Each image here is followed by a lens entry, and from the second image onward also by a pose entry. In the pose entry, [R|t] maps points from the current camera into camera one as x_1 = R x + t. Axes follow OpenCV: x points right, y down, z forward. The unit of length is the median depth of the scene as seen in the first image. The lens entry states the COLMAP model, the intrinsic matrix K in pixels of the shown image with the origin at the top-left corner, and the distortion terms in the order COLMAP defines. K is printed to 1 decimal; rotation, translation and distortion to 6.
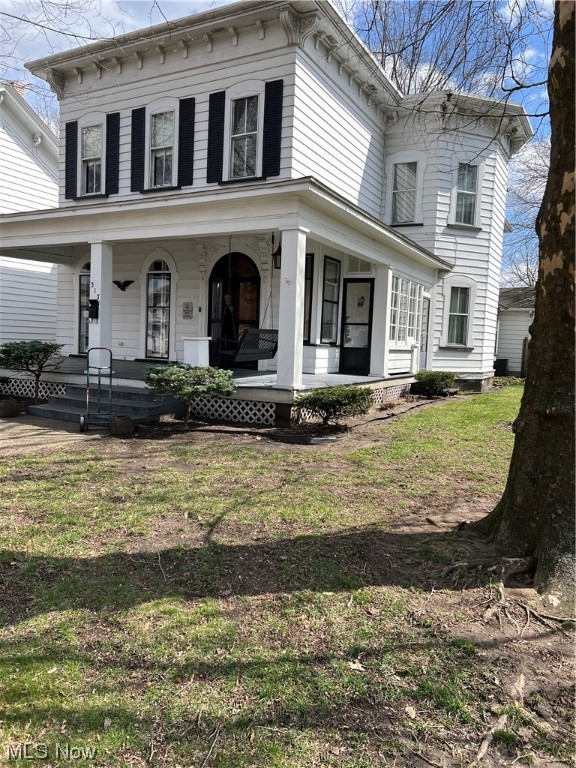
lens RADIAL K [[574.9, 0, 288.0], [0, 574.9, 384.0], [0, 0, 1]] dist [0.051590, -0.055367]
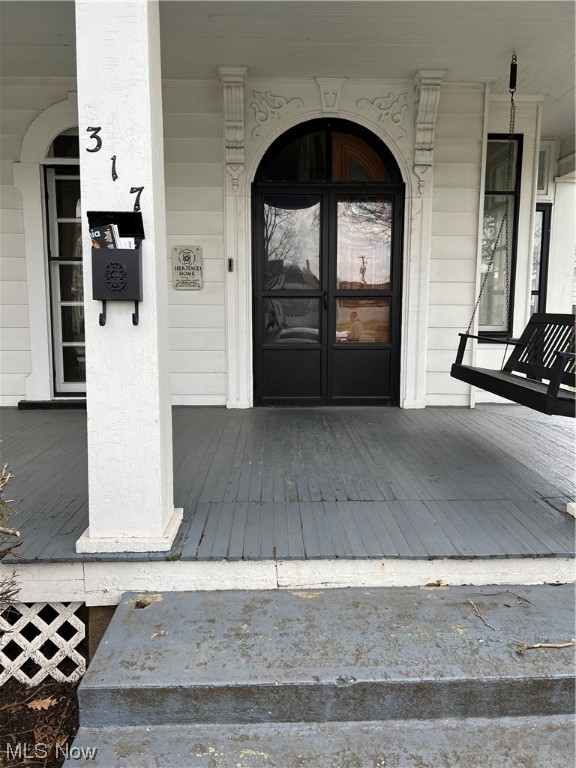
lens RADIAL K [[574.9, 0, 288.0], [0, 574.9, 384.0], [0, 0, 1]] dist [0.051590, -0.055367]
pose [[0.864510, -0.100818, 0.492400, -0.319267], [0.068711, 0.994184, 0.082922, -0.079101], [-0.497897, -0.037853, 0.866410, 0.639582]]
